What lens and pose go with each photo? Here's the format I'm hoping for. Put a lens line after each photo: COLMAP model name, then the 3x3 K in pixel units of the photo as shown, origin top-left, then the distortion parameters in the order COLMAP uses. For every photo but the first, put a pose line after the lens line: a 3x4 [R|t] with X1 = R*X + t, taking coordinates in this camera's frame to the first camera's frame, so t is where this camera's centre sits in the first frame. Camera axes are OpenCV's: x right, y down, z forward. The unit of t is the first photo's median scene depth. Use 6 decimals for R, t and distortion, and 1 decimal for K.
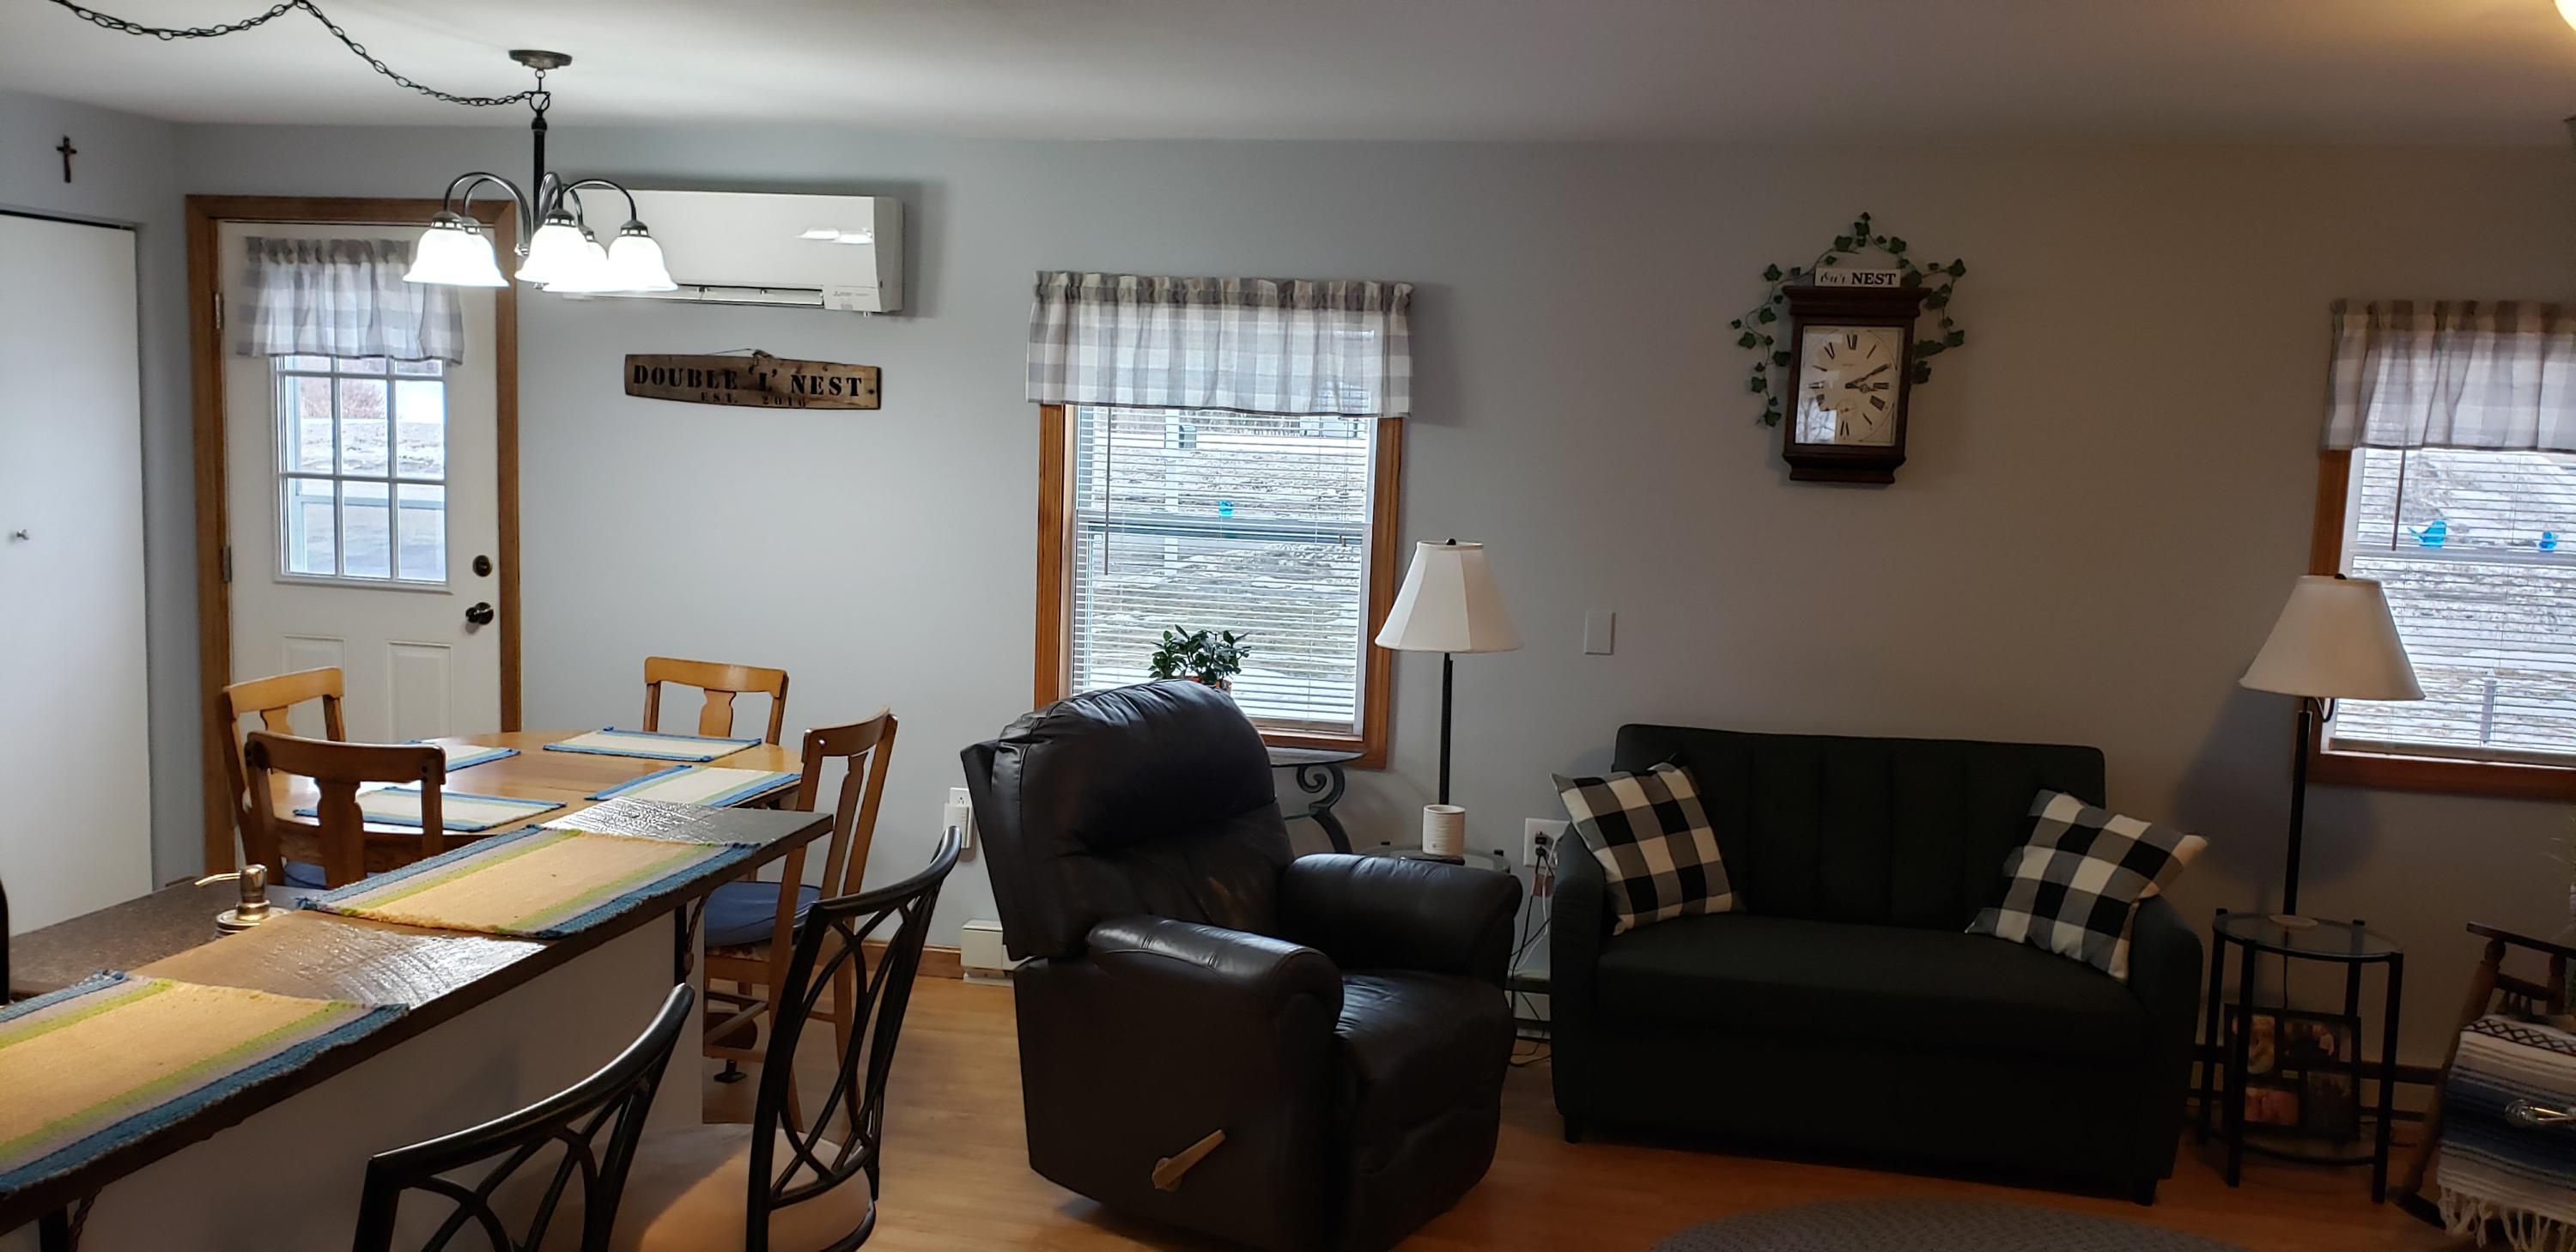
lens RADIAL K [[1985.5, 0, 1281.9], [0, 1985.5, 623.4], [0, 0, 1]] dist [0.072848, -0.105671]
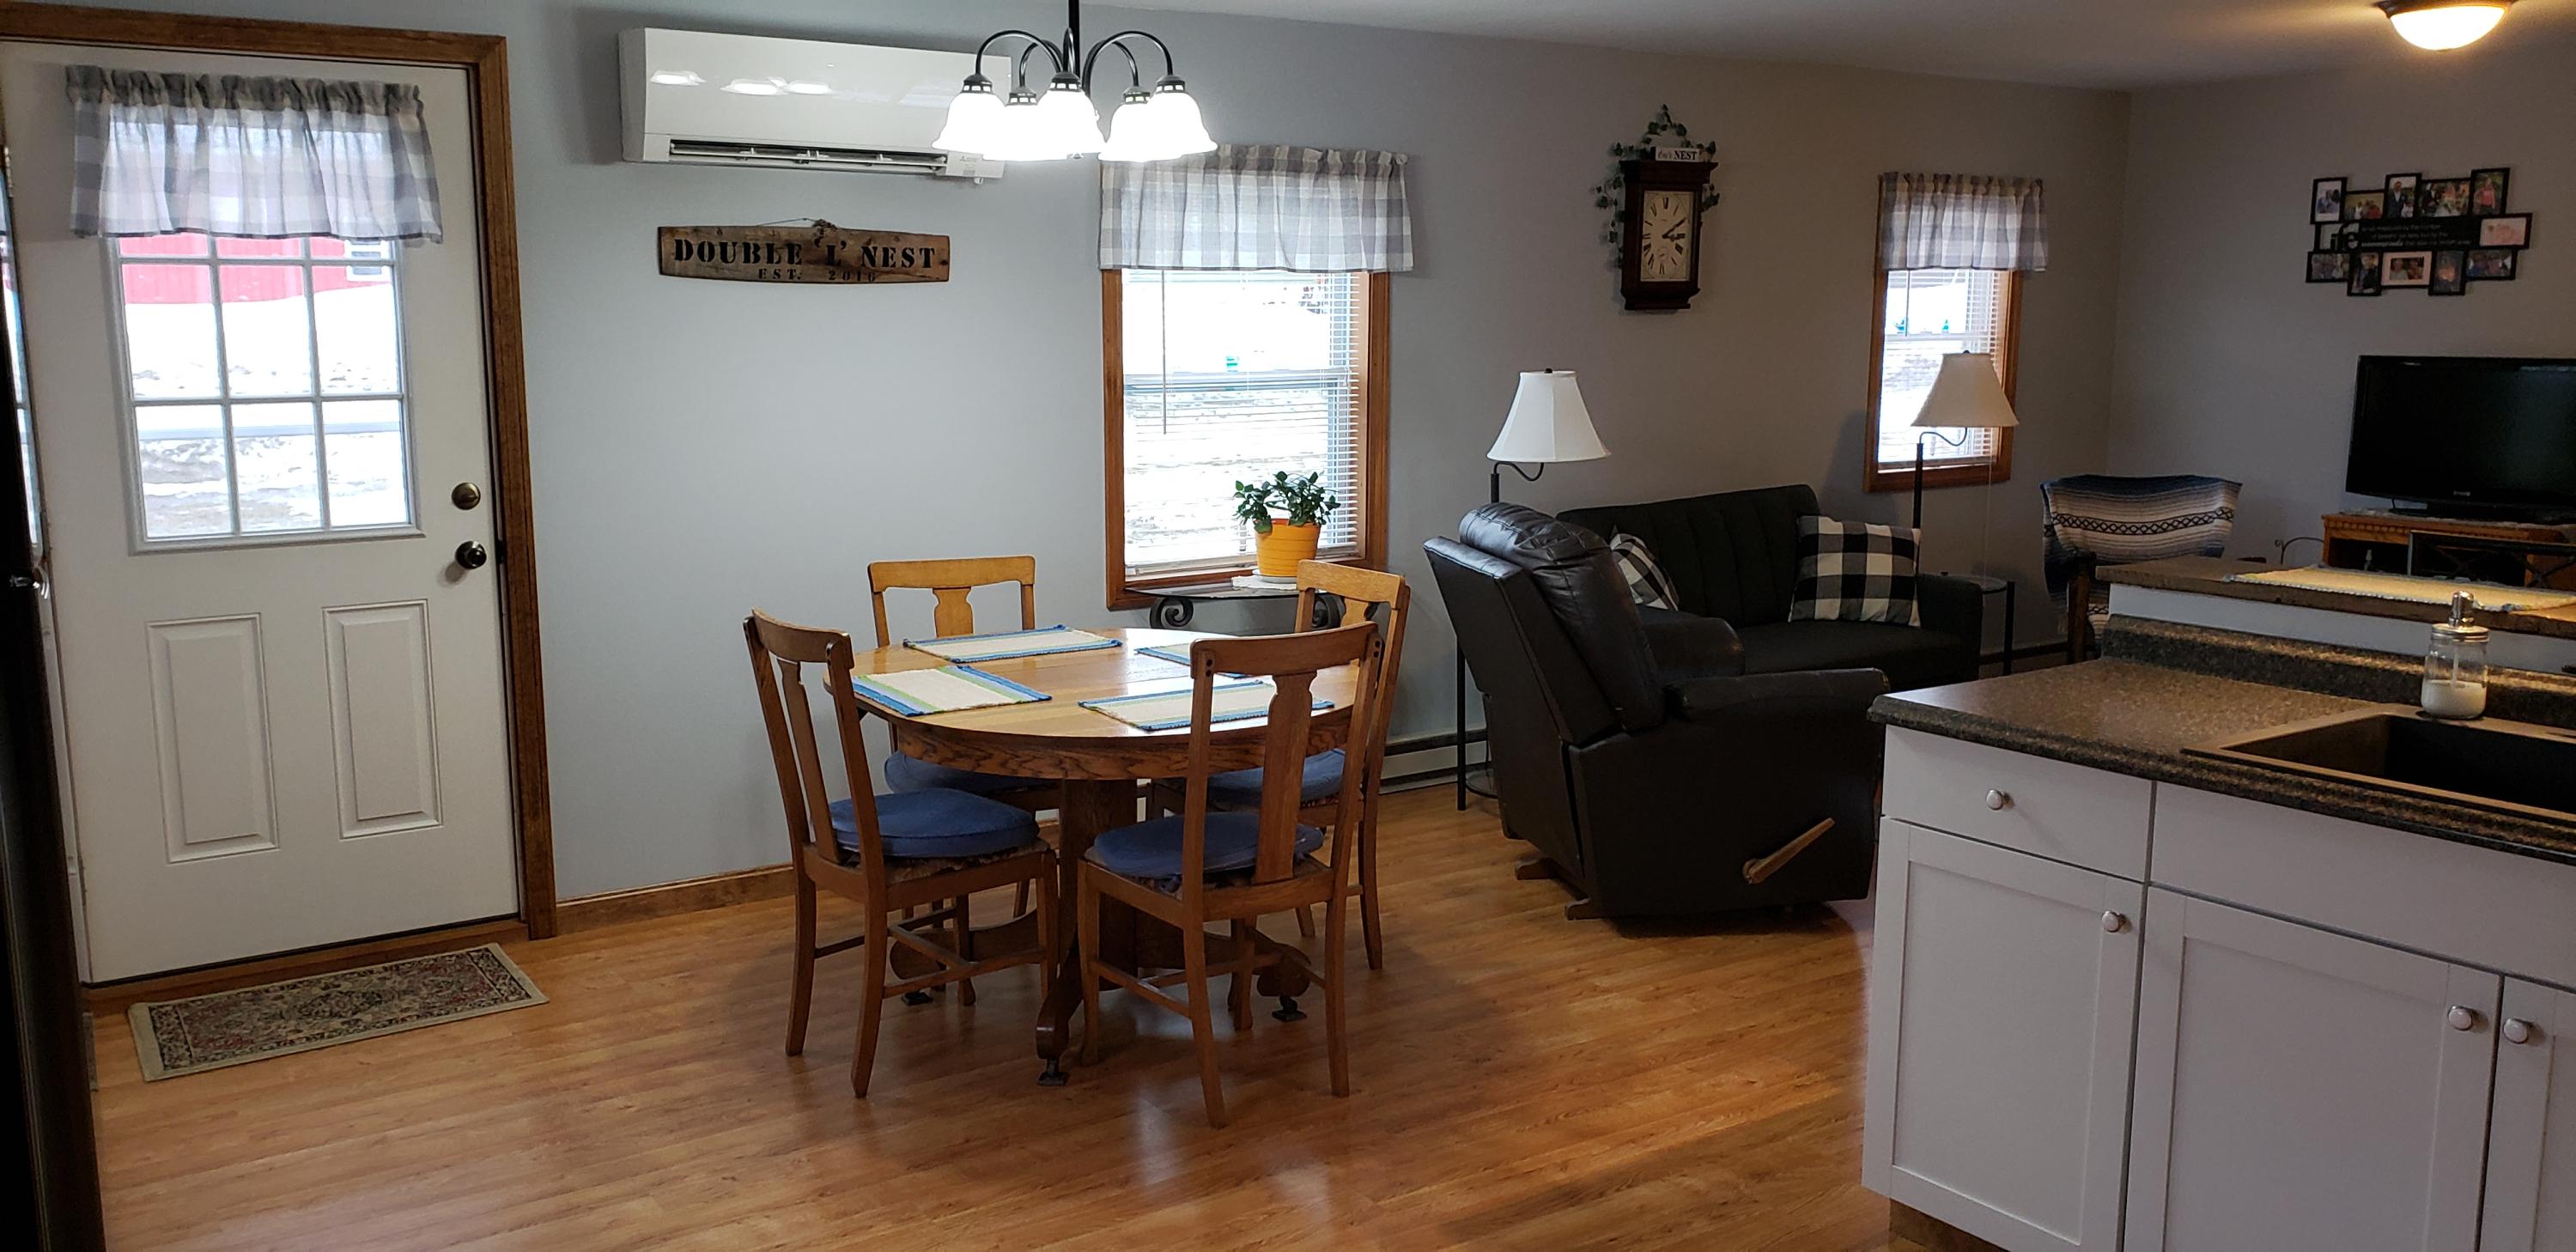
lens RADIAL K [[1985.5, 0, 1255.5], [0, 1985.5, 620.5], [0, 0, 1]] dist [0.072848, -0.105671]
pose [[0.702873, -0.152780, 0.694715, -0.841204], [0.102584, 0.988223, 0.113538, -0.043357], [-0.703879, -0.008536, 0.710268, 0.235957]]
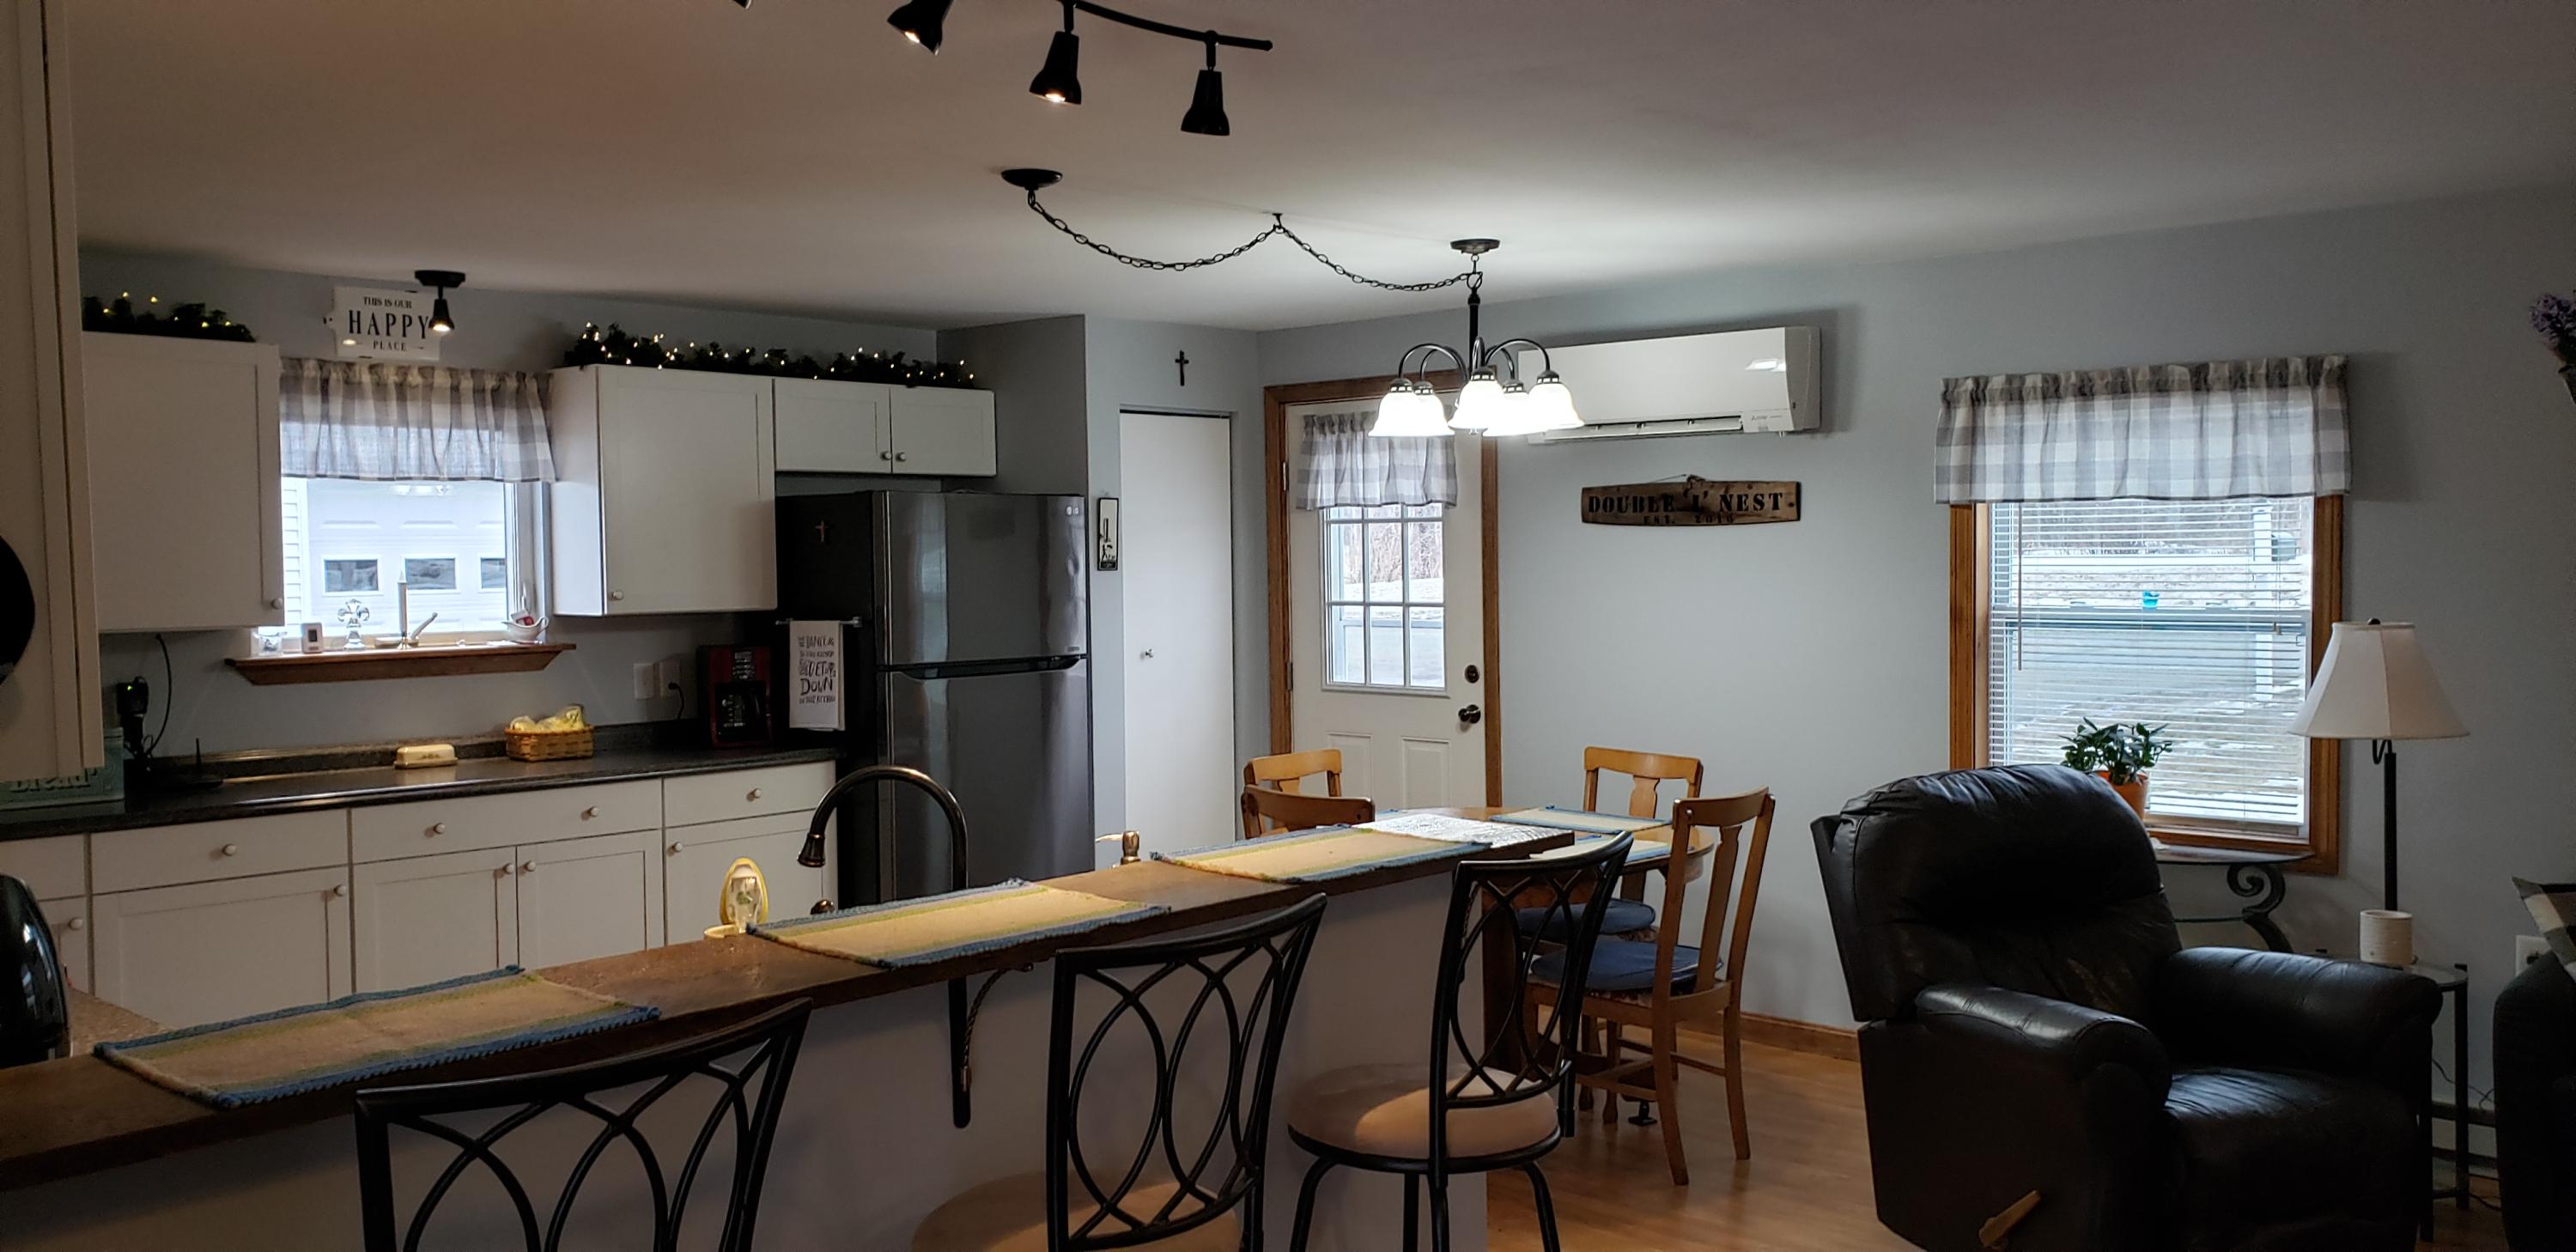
lens RADIAL K [[1985.5, 0, 1275.2], [0, 1985.5, 636.4], [0, 0, 1]] dist [0.072848, -0.105671]
pose [[0.854203, -0.025614, -0.519308, 0.122123], [-0.008433, 0.997972, -0.063094, 0.026553], [0.519871, 0.058274, 0.852255, -0.064931]]
